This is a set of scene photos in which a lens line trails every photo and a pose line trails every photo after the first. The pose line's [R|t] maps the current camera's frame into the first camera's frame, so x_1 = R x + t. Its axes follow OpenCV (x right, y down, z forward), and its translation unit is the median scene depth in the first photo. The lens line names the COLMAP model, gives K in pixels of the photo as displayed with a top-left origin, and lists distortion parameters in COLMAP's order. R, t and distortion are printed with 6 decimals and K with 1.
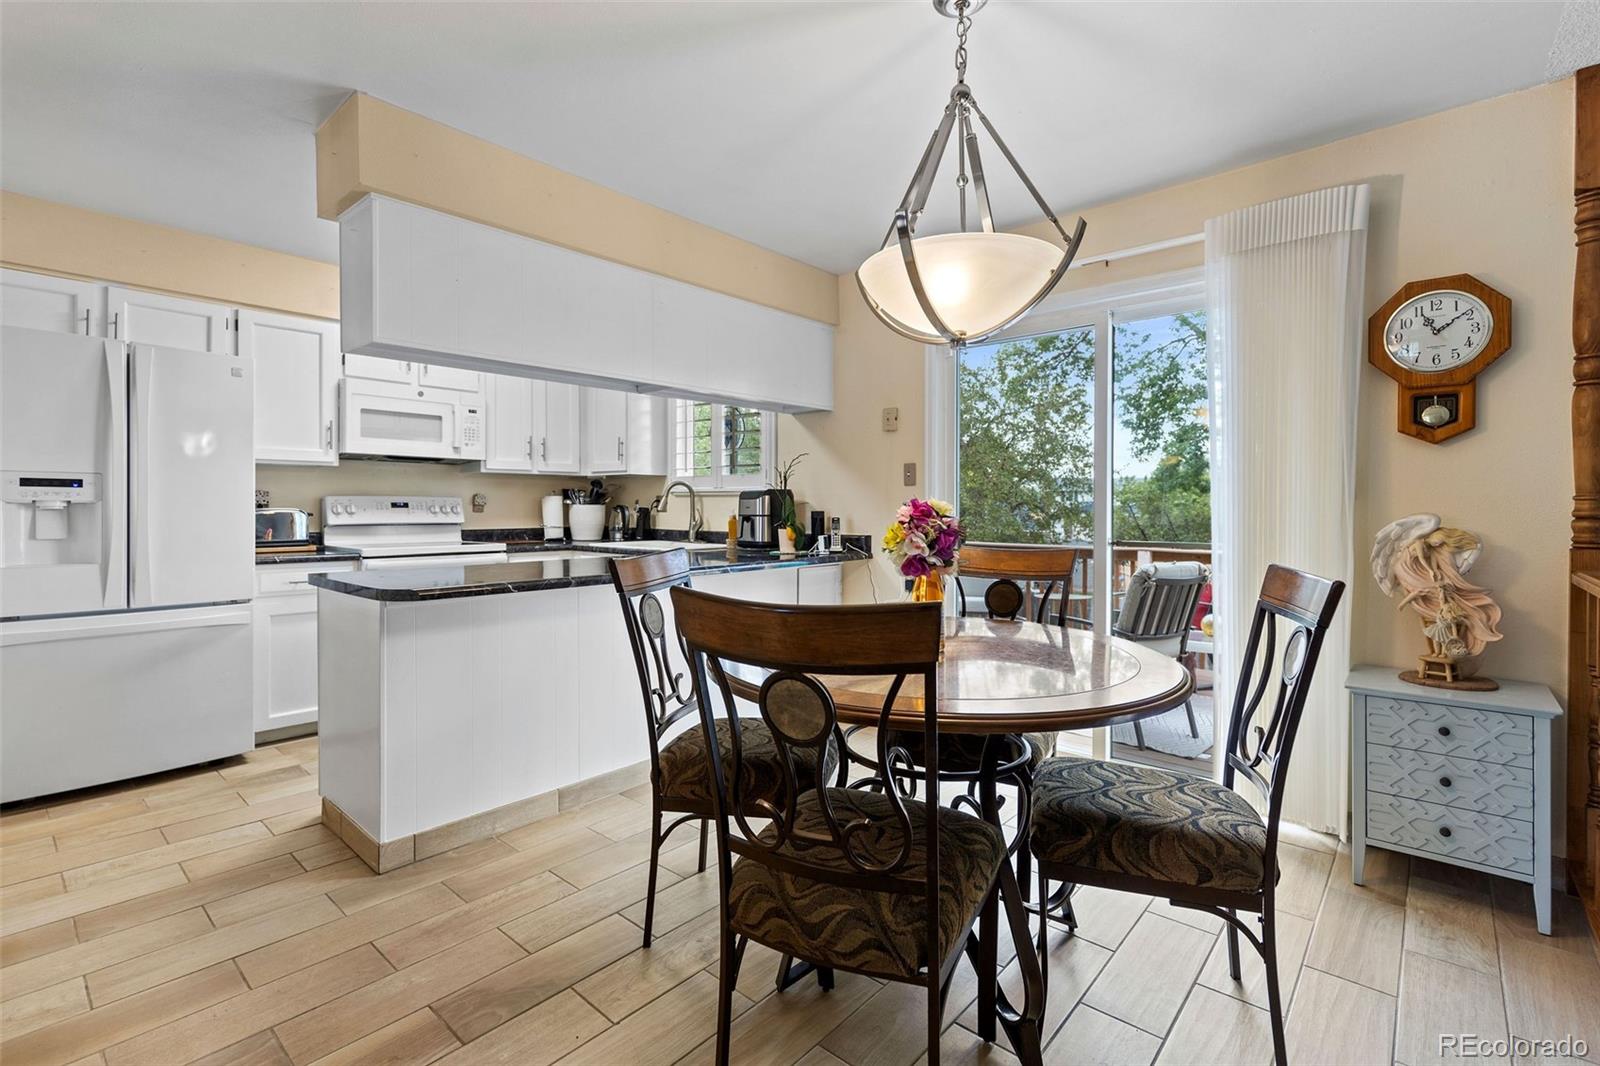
lens RADIAL K [[716.8, 0, 795.1], [0, 716.8, 516.3], [0, 0, 1]] dist [0.008745, -0.001708]
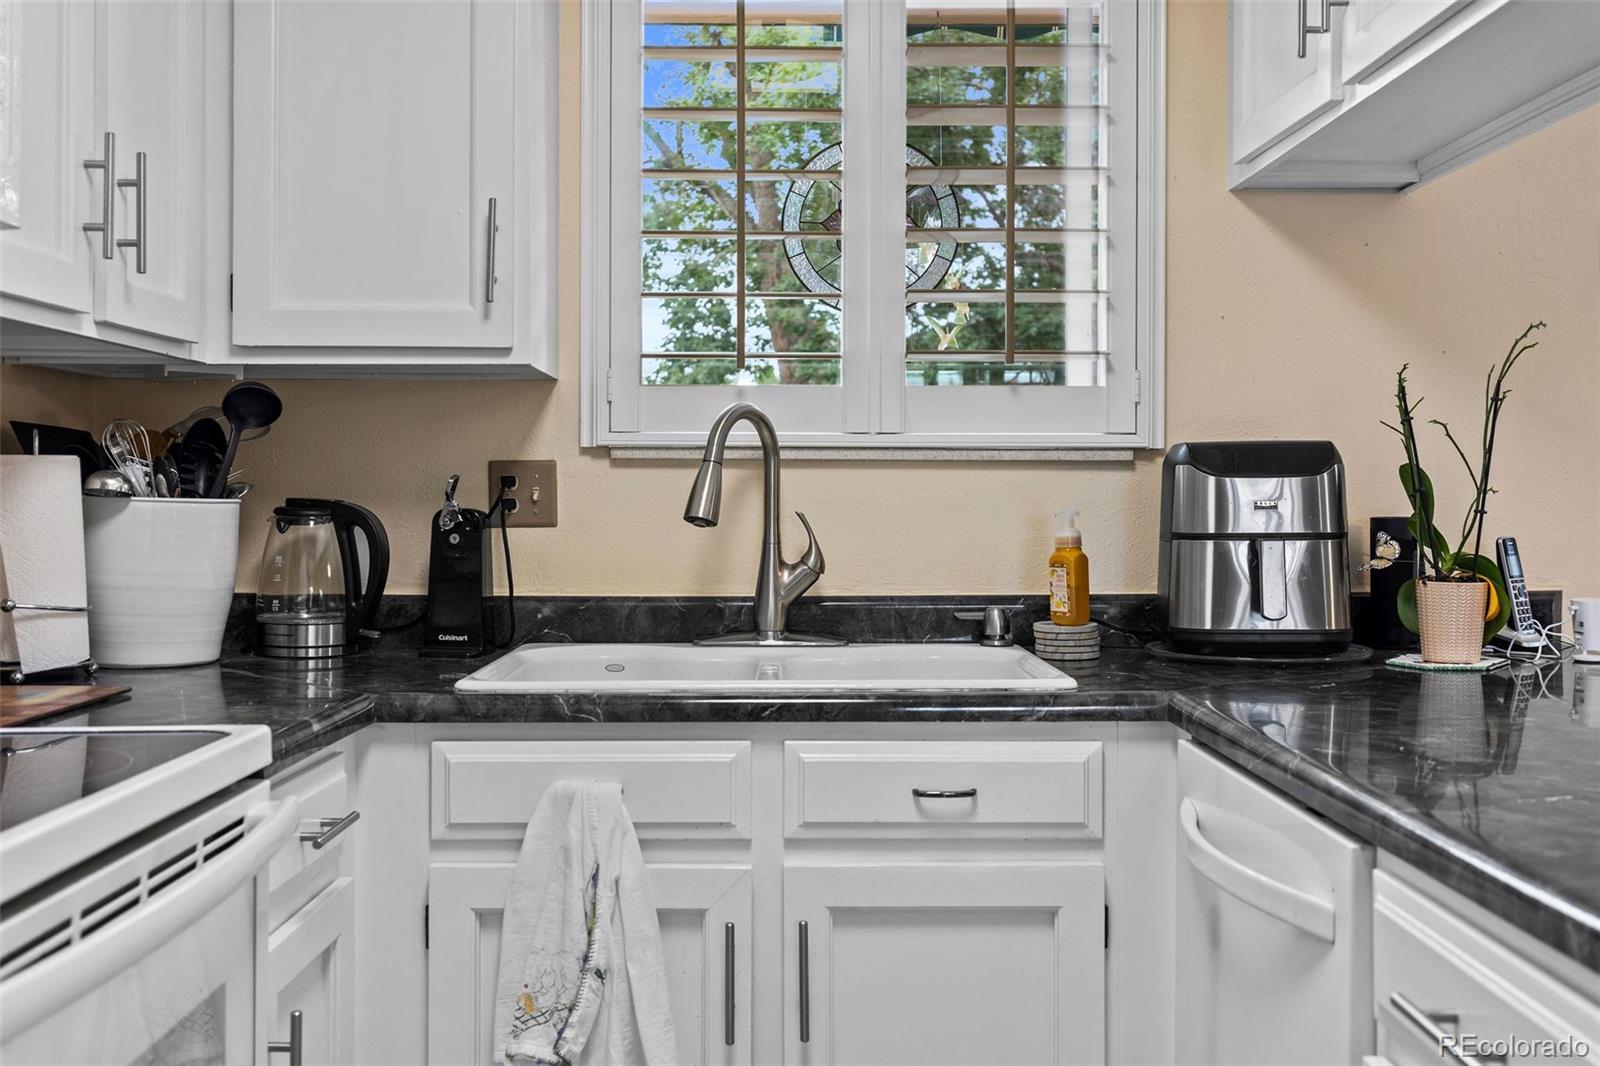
lens RADIAL K [[1549.2, 0, 799.2], [0, 1549.2, 500.9], [0, 0, 1]] dist [0.001025, 0.000000]
pose [[0.738148, -0.003779, 0.674628, -0.593560], [0.011463, 0.999910, -0.006941, -0.012729], [-0.674542, 0.012857, 0.738125, 0.679268]]
